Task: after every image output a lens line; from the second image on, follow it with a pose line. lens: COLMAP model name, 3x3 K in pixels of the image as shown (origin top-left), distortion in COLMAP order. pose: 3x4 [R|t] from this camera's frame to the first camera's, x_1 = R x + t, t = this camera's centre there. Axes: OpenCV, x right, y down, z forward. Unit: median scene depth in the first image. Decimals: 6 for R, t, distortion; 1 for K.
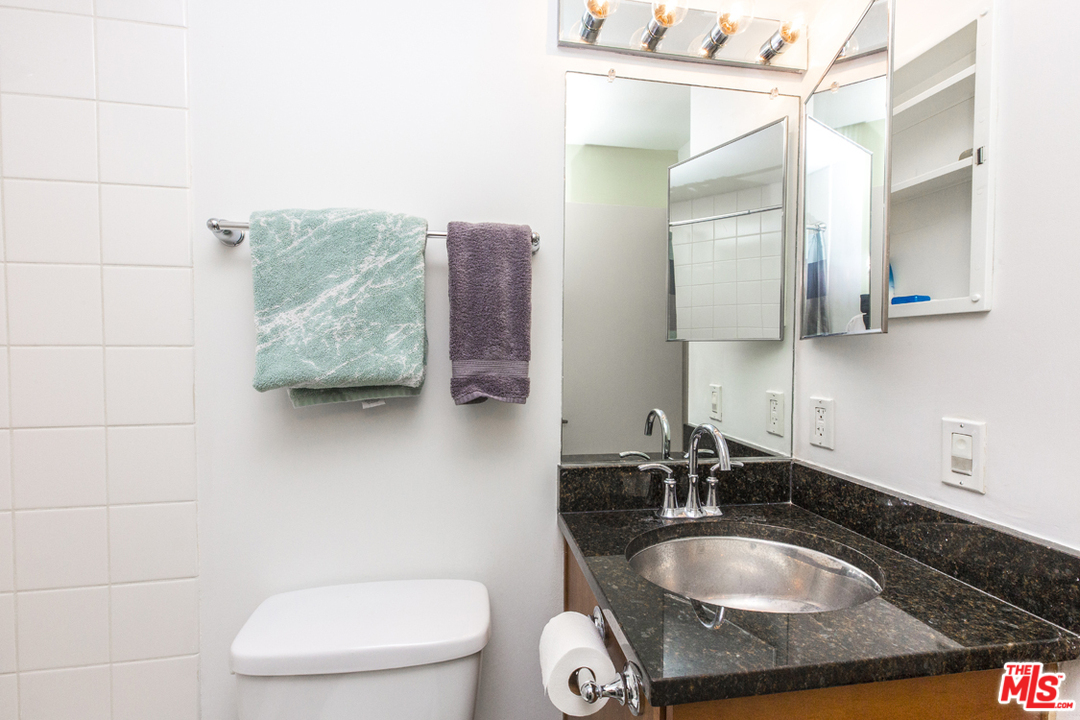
lens RADIAL K [[483.6, 0, 544.1], [0, 483.6, 360.5], [0, 0, 1]] dist [0.002388, 0.000198]
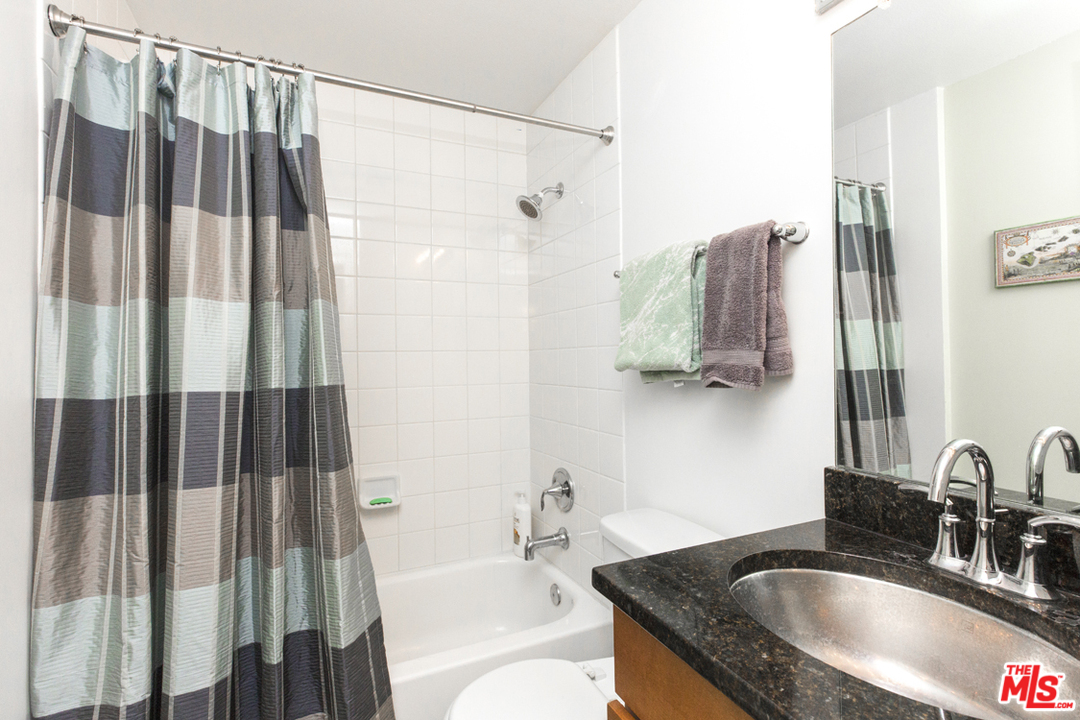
lens RADIAL K [[501.0, 0, 540.0], [0, 501.0, 360.0], [0, 0, 1]] dist [0.003307, -0.000080]
pose [[0.264213, -0.001221, -0.964464, 0.935737], [-0.010669, 0.999934, -0.004189, 0.032587], [0.964405, 0.011396, 0.264183, 0.262299]]
